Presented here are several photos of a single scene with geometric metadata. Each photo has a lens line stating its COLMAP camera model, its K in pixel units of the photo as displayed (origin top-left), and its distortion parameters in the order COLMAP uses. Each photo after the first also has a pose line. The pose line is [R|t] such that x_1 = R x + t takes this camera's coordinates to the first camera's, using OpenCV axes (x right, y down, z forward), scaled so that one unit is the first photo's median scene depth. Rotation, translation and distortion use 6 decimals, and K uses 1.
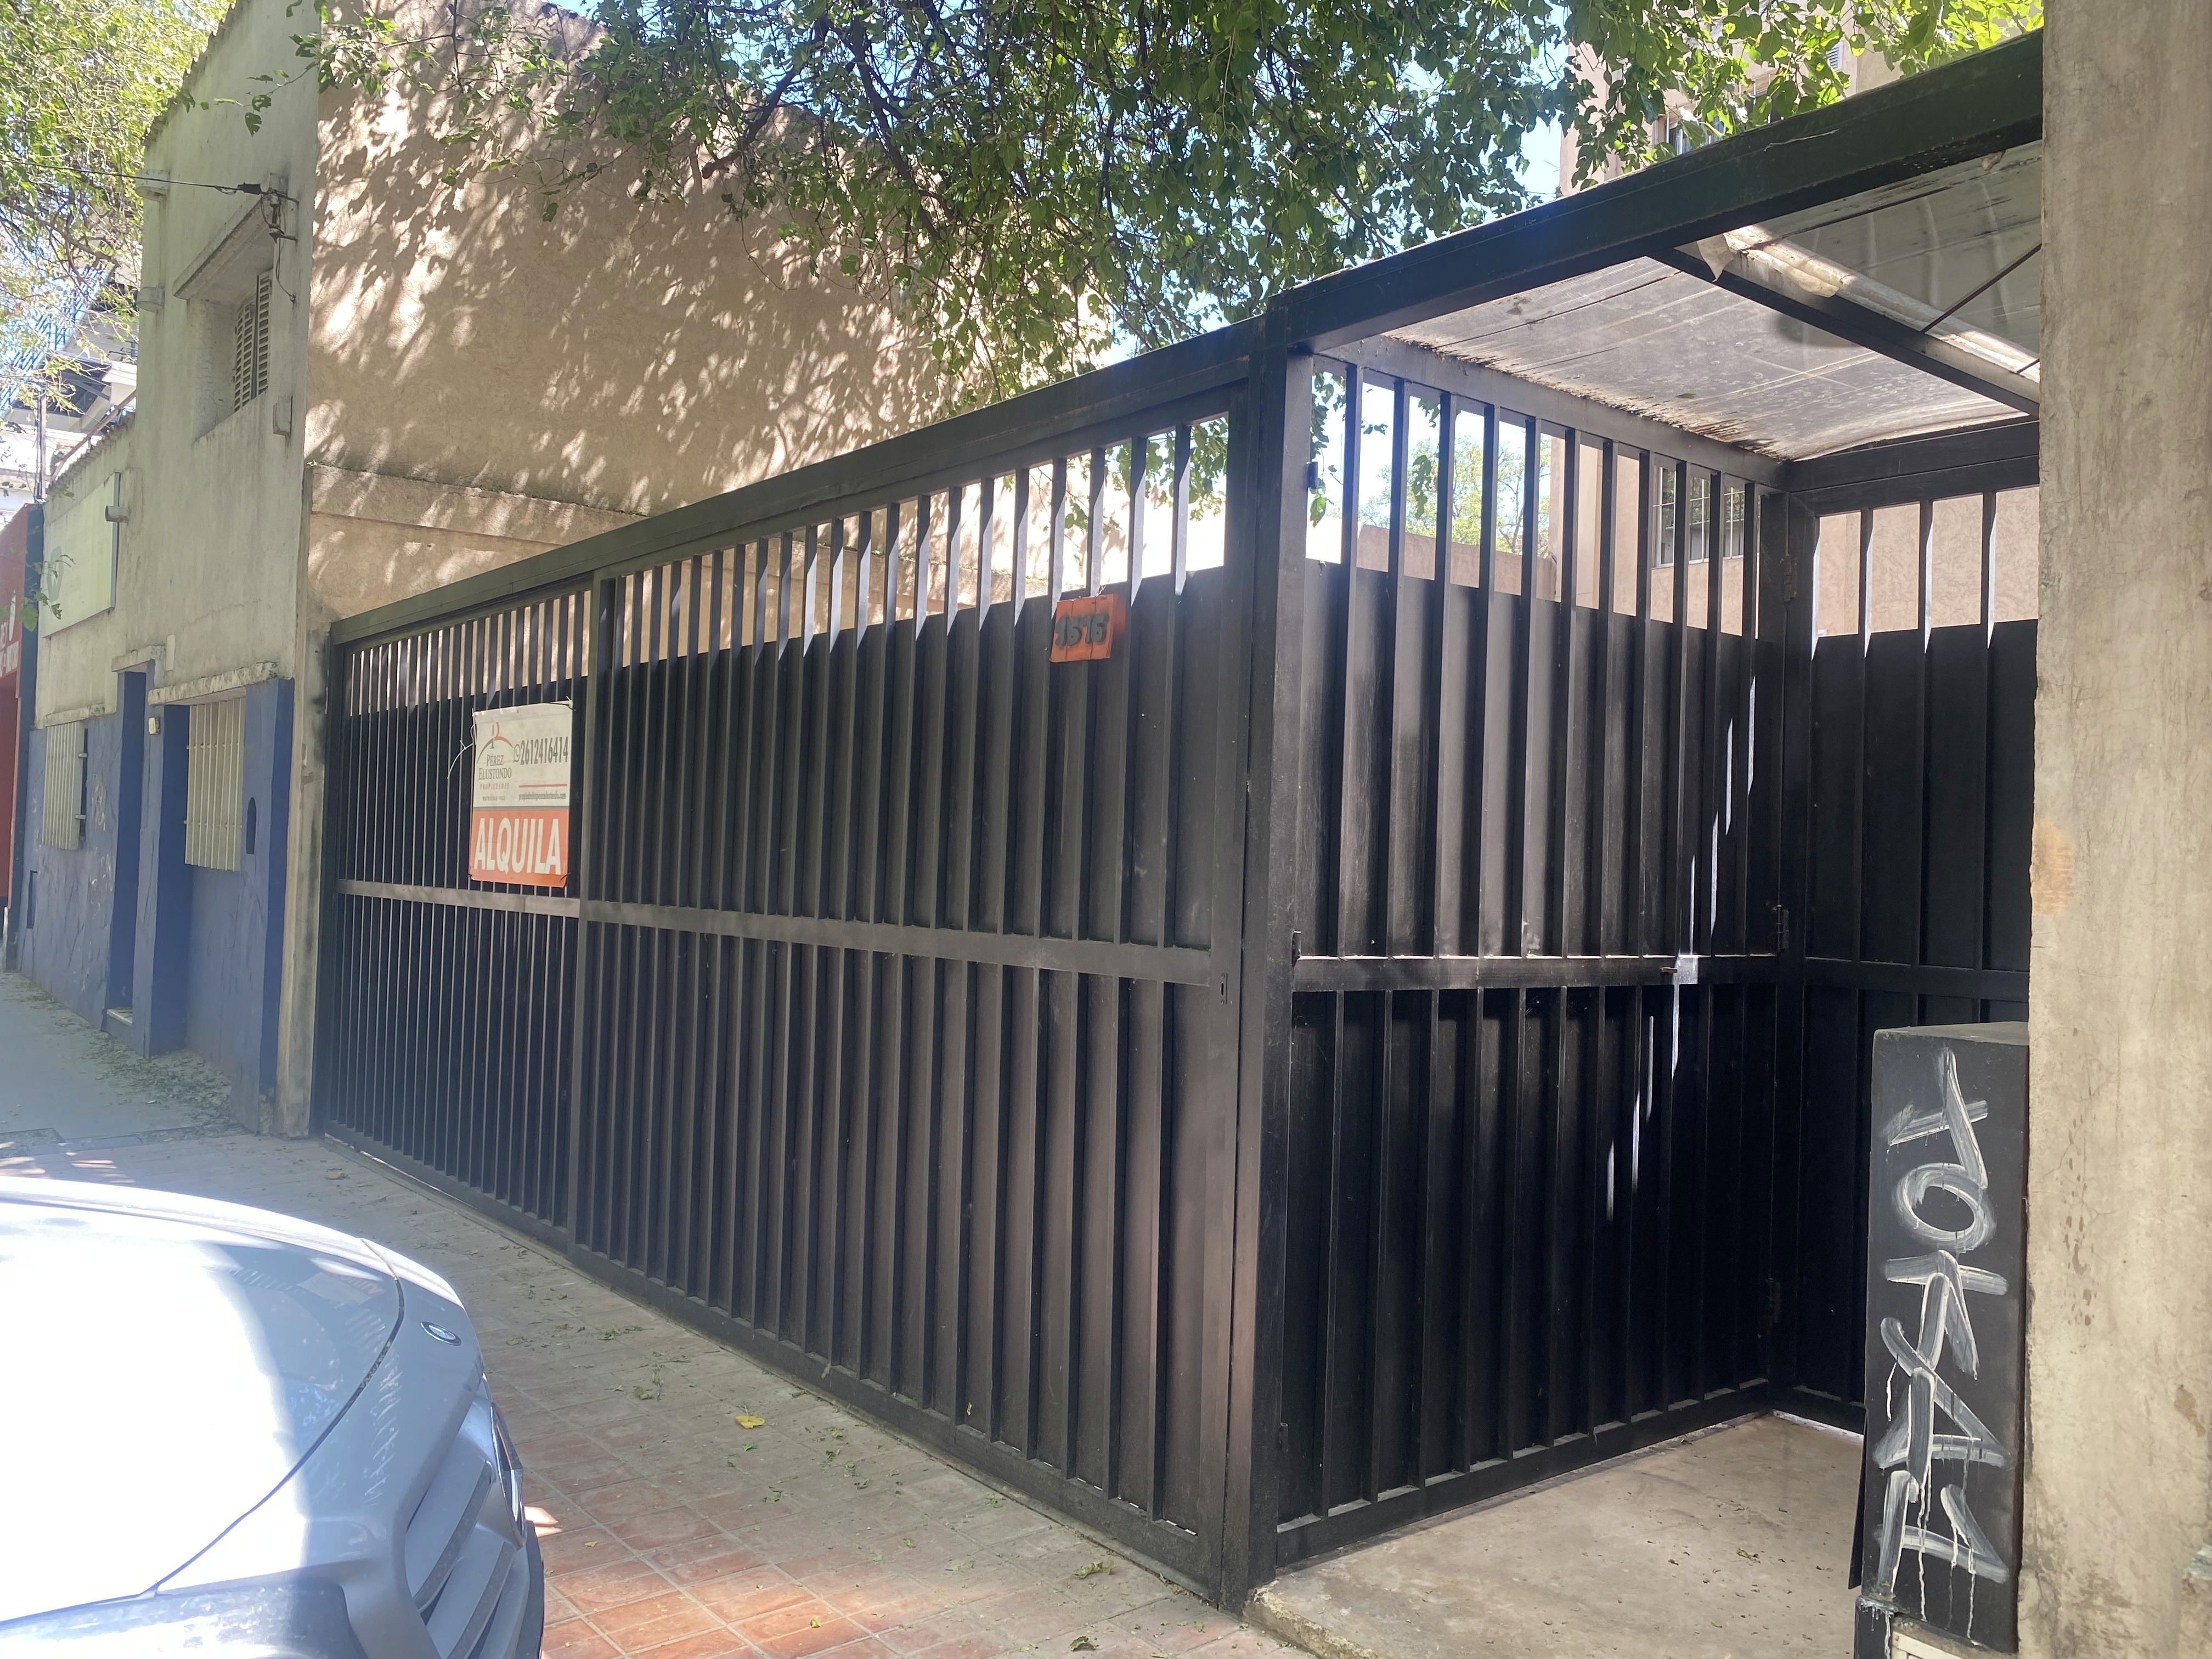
lens RADIAL K [[1683.5, 0, 1106.0], [0, 1683.5, 829.5], [0, 0, 1]] dist [0.001299, -0.000047]
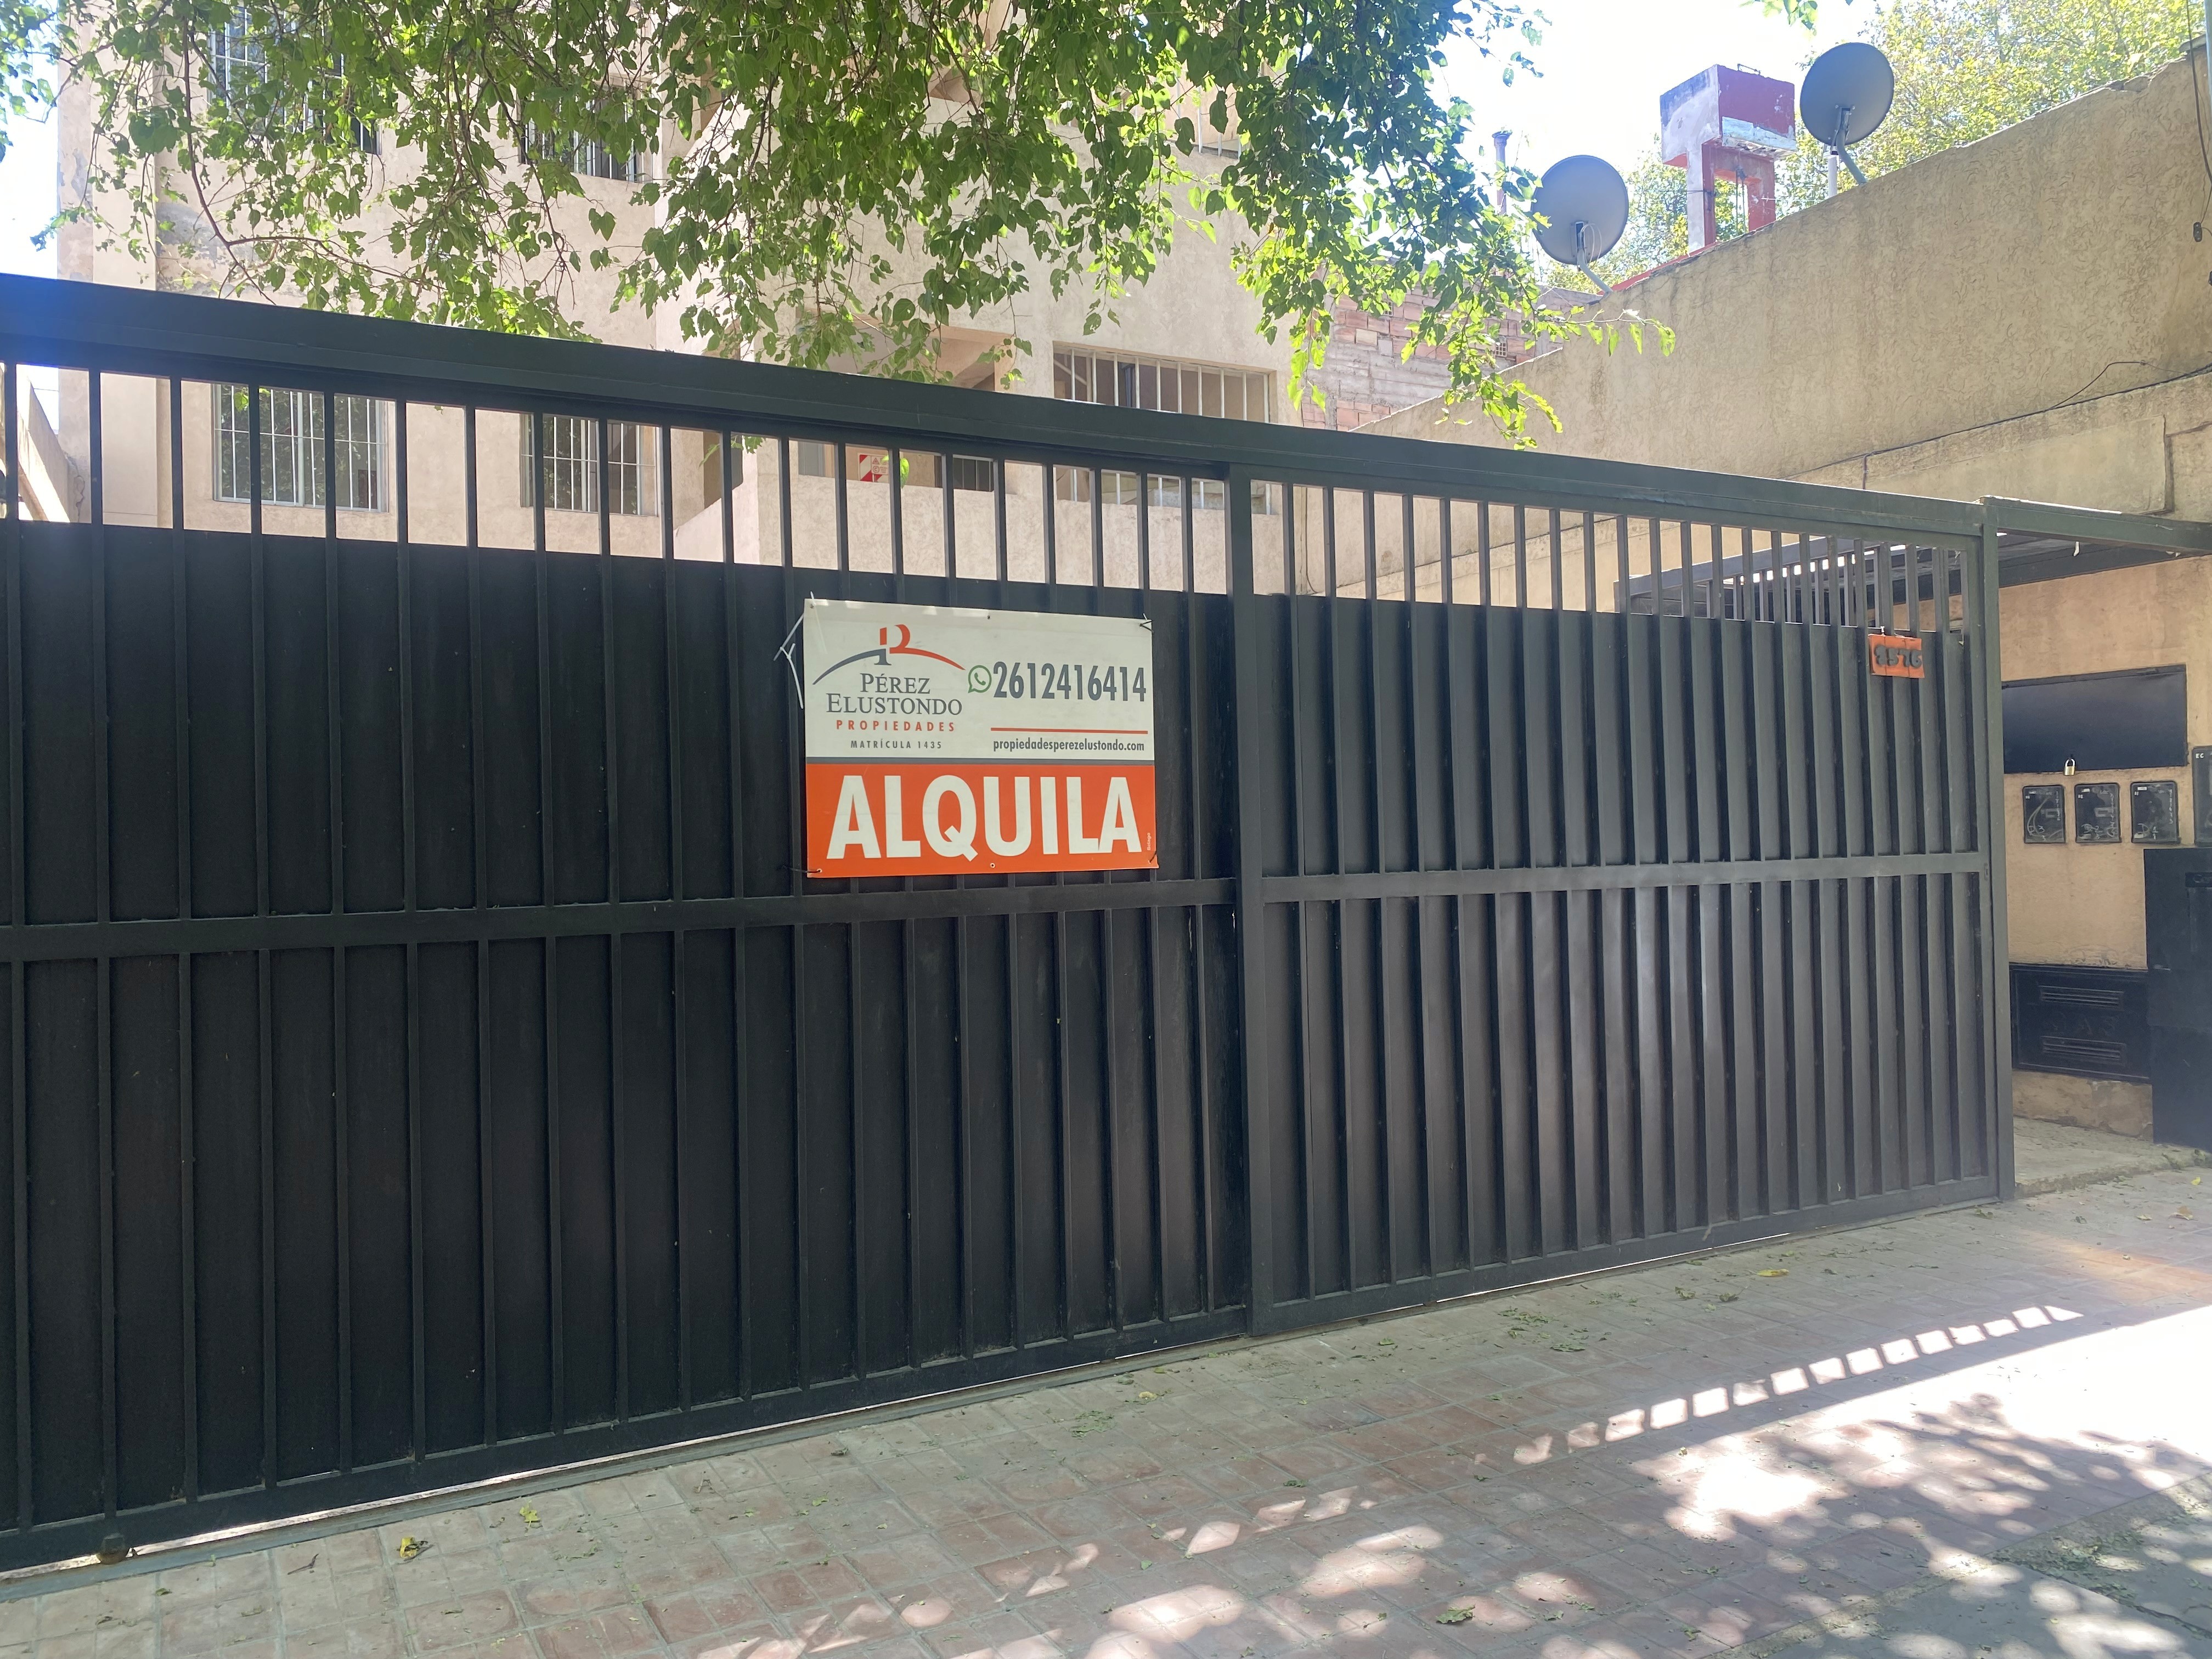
lens RADIAL K [[1683.5, 0, 1106.0], [0, 1683.5, 829.5], [0, 0, 1]] dist [0.001299, -0.000047]
pose [[0.204866, -0.013749, 0.978694, -1.060978], [0.010785, 0.999872, 0.011789, 0.007817], [-0.978731, 0.008140, 0.204988, 0.867066]]
